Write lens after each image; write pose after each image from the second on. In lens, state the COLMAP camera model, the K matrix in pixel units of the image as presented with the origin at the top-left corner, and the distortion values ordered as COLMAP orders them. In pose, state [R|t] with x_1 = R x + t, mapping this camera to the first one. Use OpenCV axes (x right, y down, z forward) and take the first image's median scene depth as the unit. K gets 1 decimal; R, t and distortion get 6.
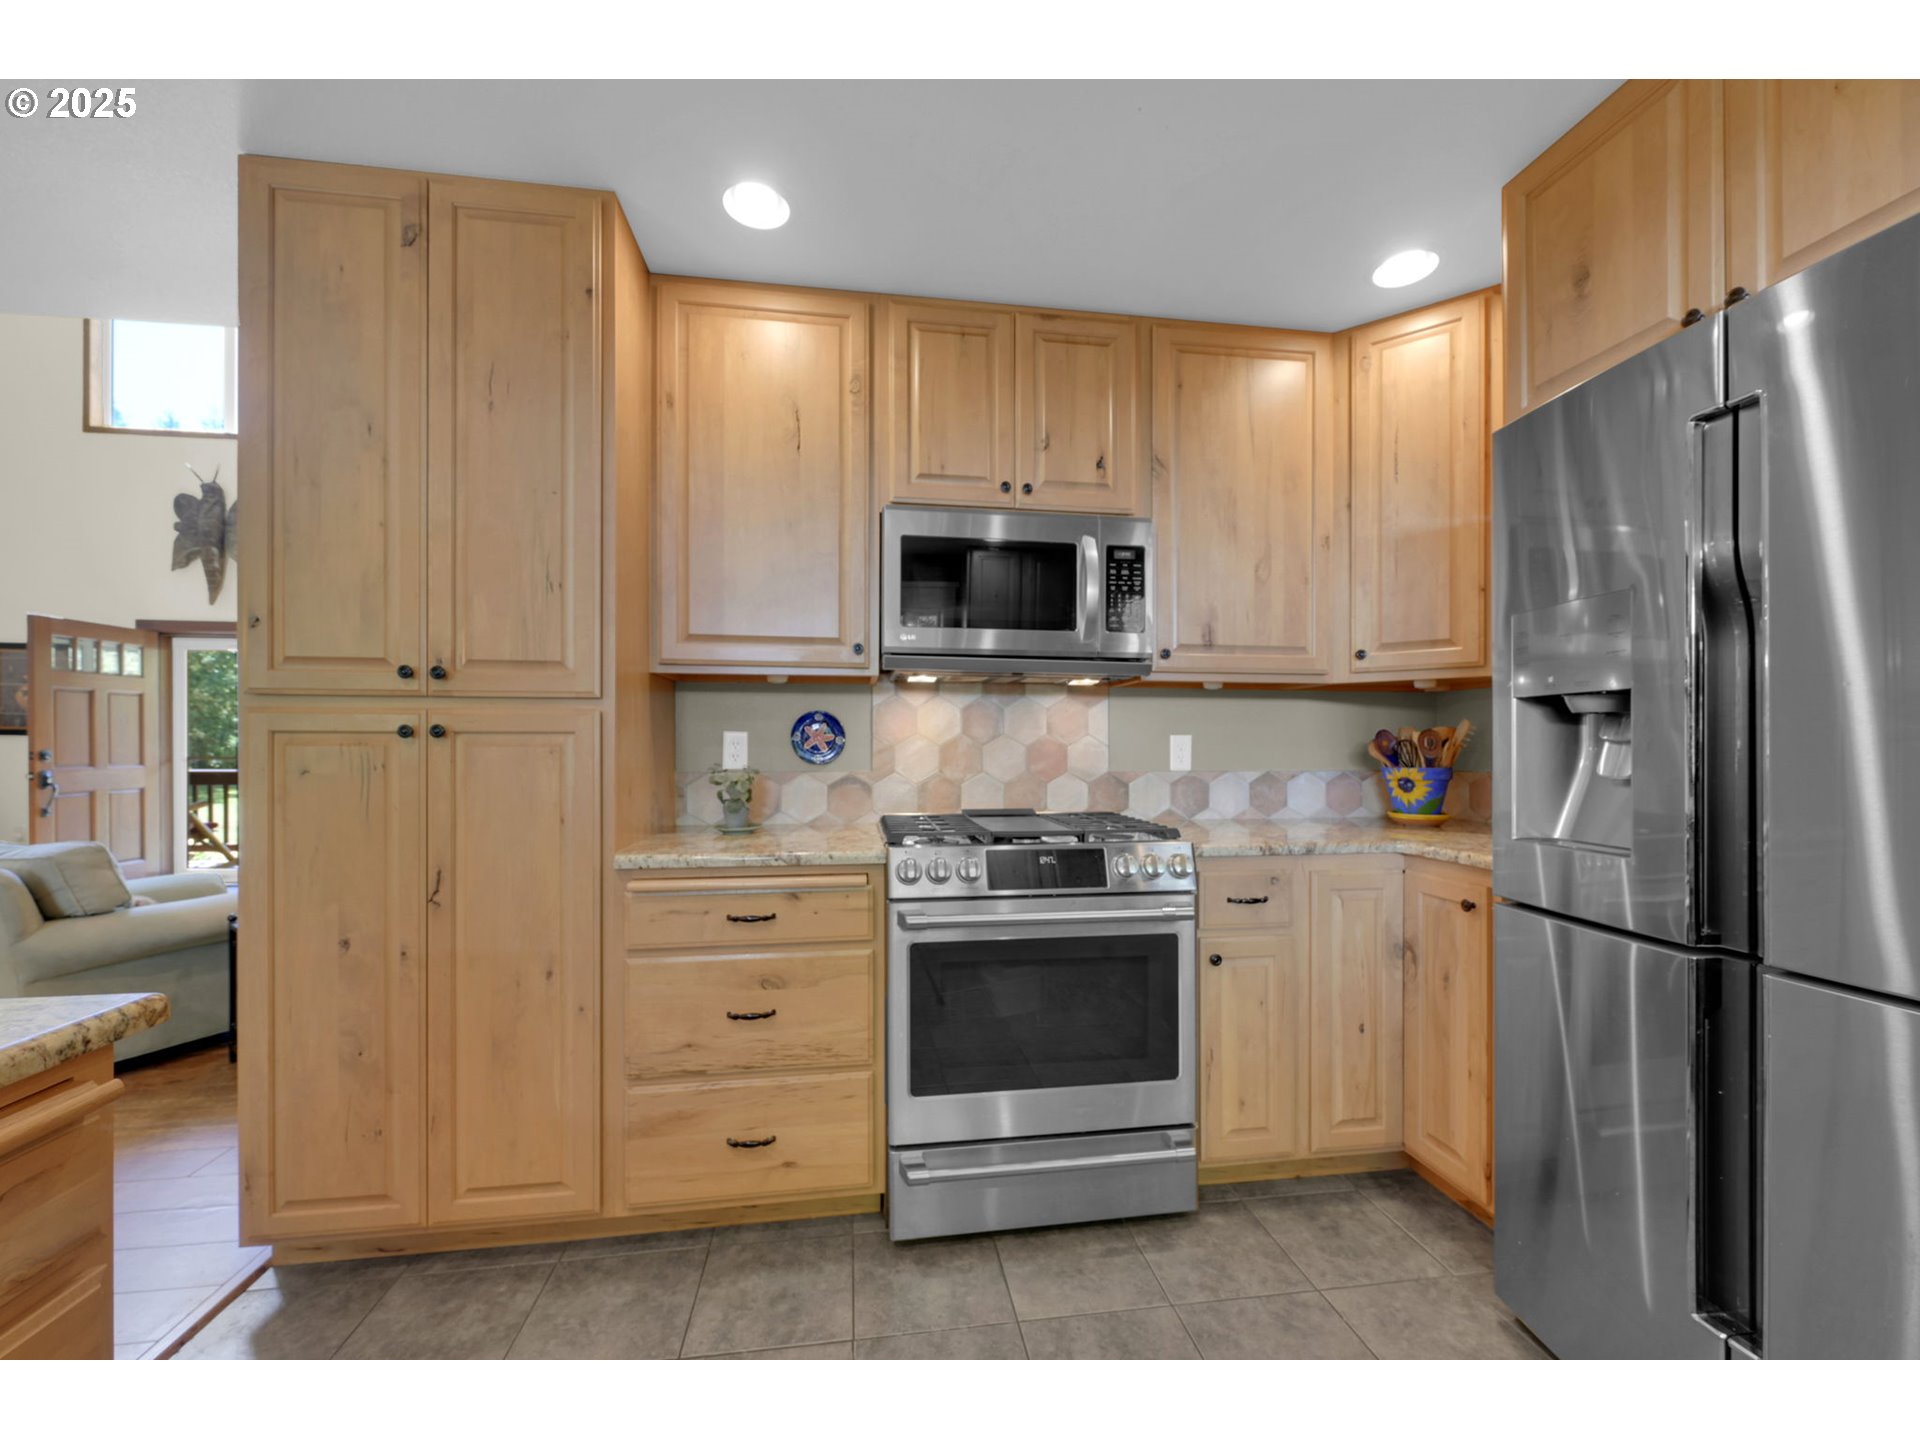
lens RADIAL K [[762.7, 0, 961.6], [0, 762.7, 745.5], [0, 0, 1]] dist [-0.001002, -0.000351]
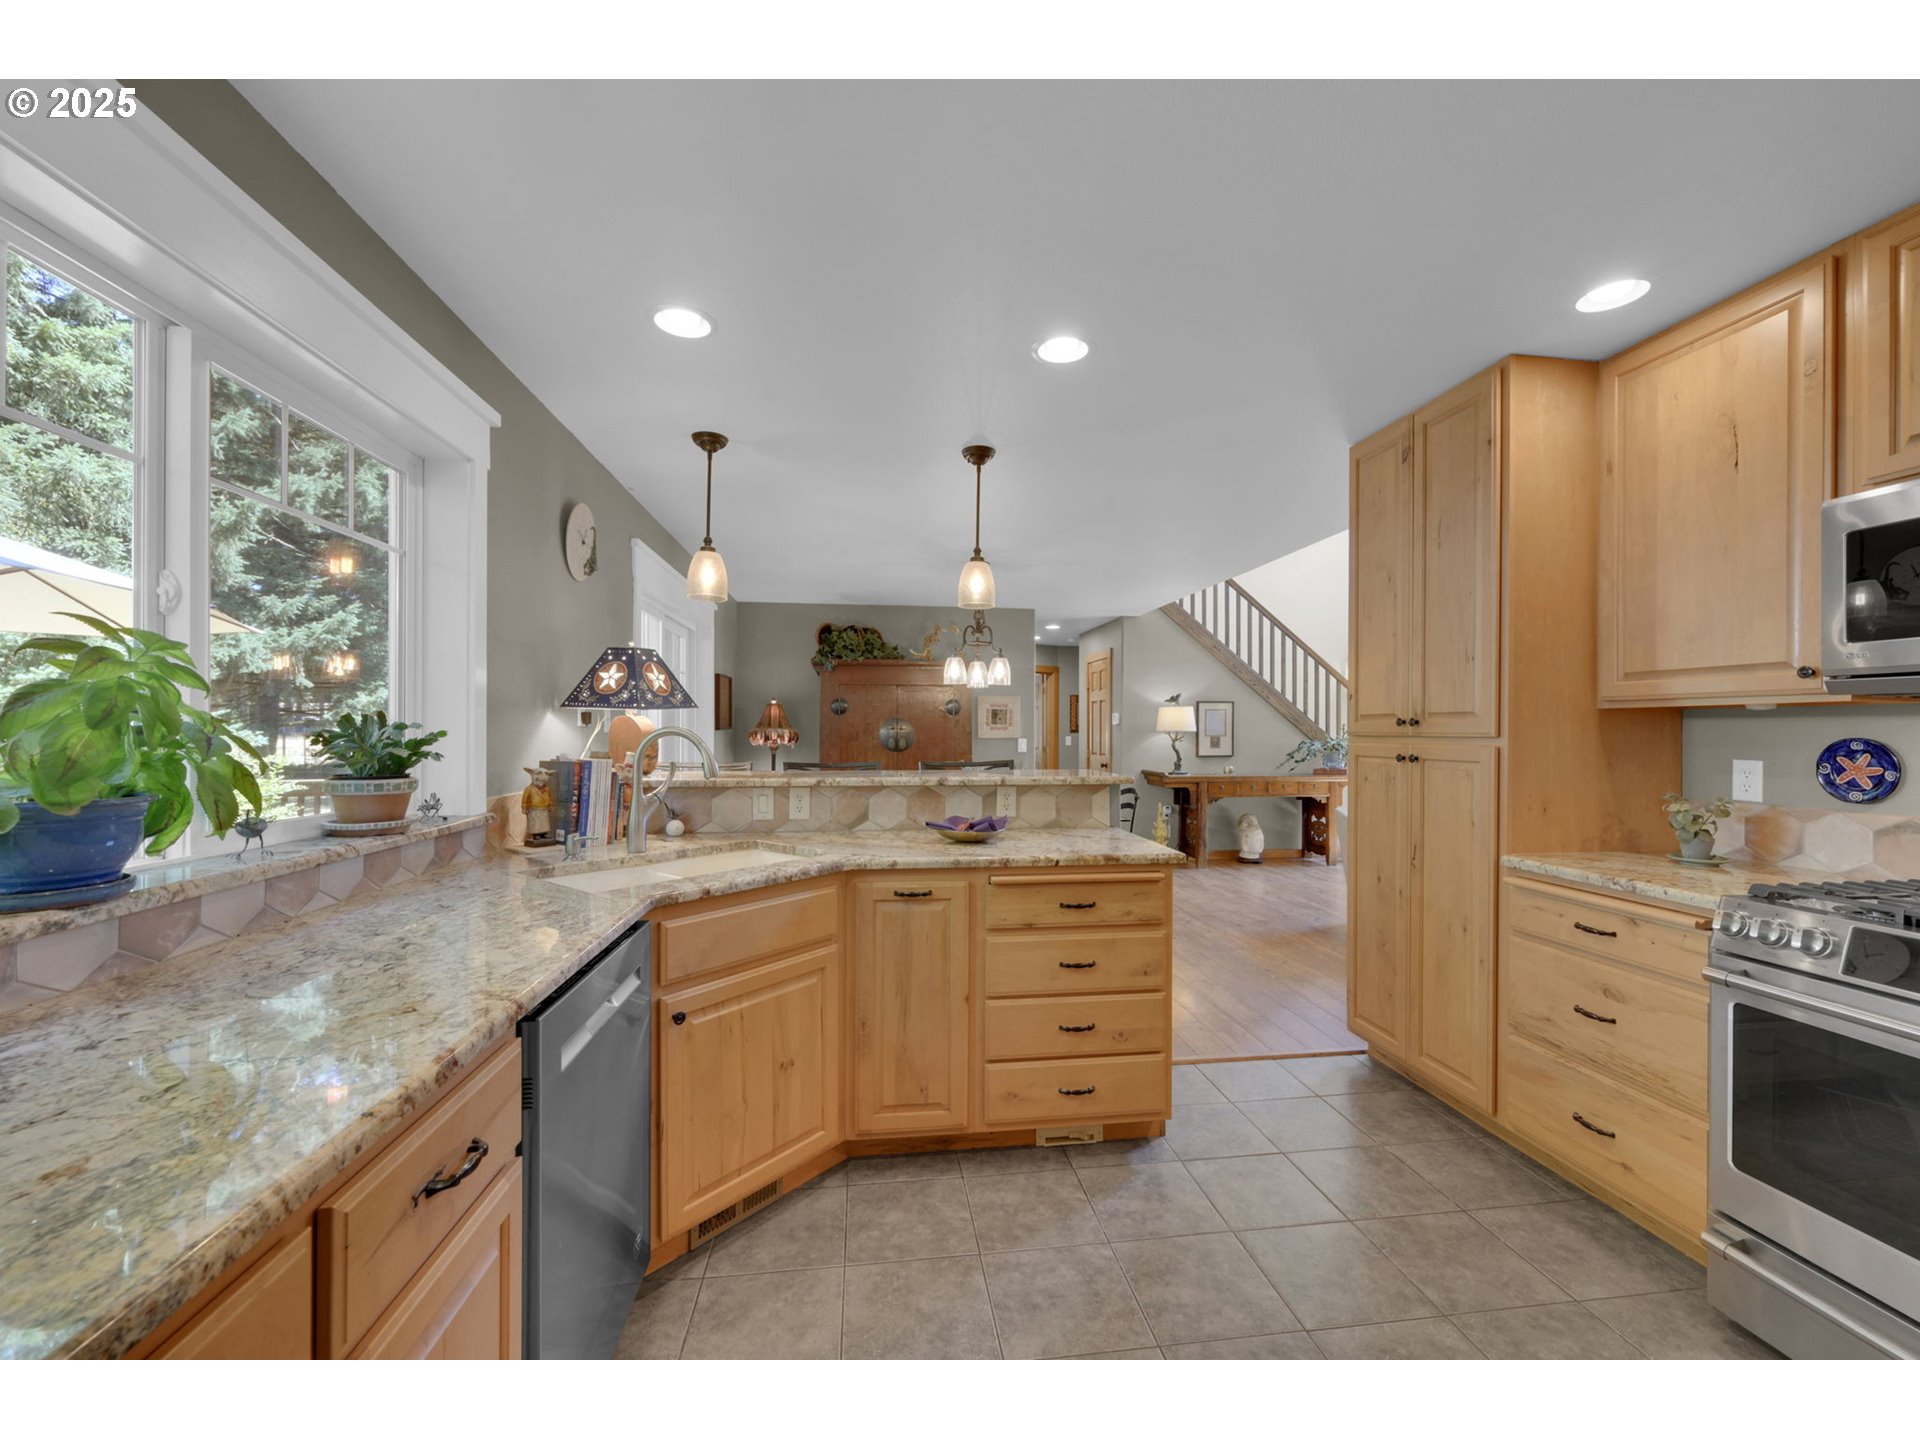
lens RADIAL K [[762.7, 0, 965.9], [0, 762.7, 731.7], [0, 0, 1]] dist [-0.001002, -0.000351]
pose [[-0.008219, -0.000634, -0.999966, 0.856851], [-0.003872, 0.999992, -0.000602, -0.065243], [0.999959, 0.003867, -0.008221, 0.065330]]
